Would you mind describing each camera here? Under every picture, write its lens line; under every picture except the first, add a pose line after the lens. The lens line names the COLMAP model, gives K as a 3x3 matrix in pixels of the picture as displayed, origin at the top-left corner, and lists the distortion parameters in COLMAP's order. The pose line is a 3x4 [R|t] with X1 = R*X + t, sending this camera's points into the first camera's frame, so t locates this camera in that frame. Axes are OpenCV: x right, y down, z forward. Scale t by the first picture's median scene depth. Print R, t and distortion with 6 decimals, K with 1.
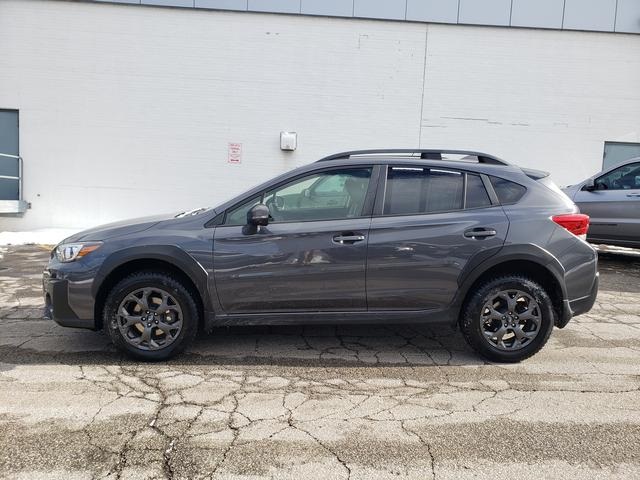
lens RADIAL K [[502.5, 0, 322.0], [0, 502.5, 240.6], [0, 0, 1]] dist [-0.012929, 0.028258]
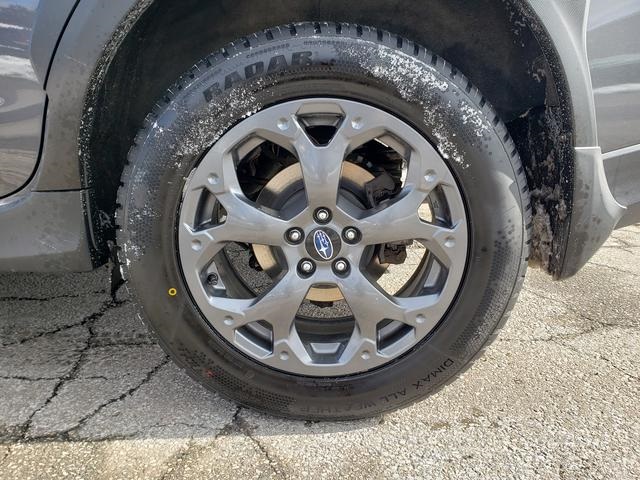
lens RADIAL K [[502.5, 0, 319.0], [0, 502.5, 237.7], [0, 0, 1]] dist [-0.012929, 0.028258]
pose [[0.997422, -0.016461, -0.069844, 0.388844], [0.026083, 0.989924, 0.139178, 0.124182], [0.066849, -0.140640, 0.987801, 0.782759]]
